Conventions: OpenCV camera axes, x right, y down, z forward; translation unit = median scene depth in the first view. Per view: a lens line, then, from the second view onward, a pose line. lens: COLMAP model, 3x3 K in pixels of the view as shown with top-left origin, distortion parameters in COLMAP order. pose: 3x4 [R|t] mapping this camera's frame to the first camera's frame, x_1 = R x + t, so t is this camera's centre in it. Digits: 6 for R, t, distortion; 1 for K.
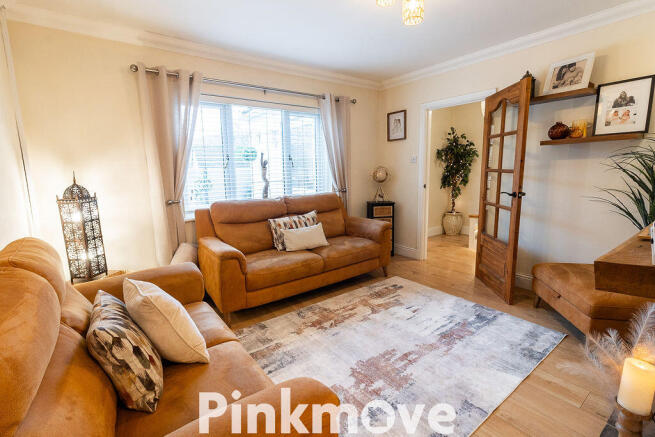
lens RADIAL K [[300.9, 0, 323.7], [0, 300.9, 215.0], [0, 0, 1]] dist [-0.000181, 0.000086]
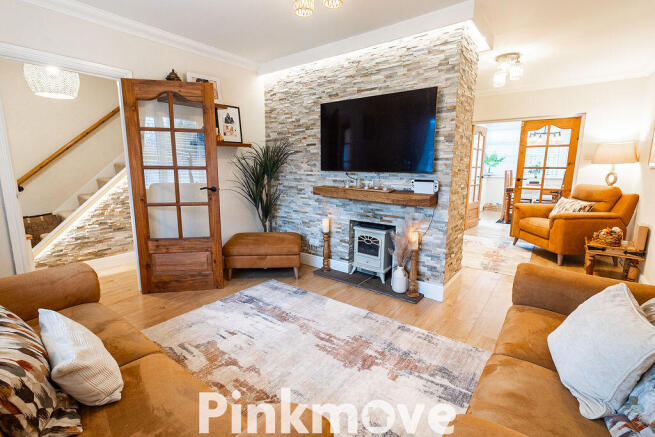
lens RADIAL K [[300.9, 0, 323.7], [0, 300.9, 215.0], [0, 0, 1]] dist [-0.000181, 0.000086]
pose [[-0.270138, -0.140626, 0.952497, -0.570590], [0.147512, 0.971552, 0.185275, -0.130835], [-0.951455, 0.190555, -0.241709, 0.985153]]
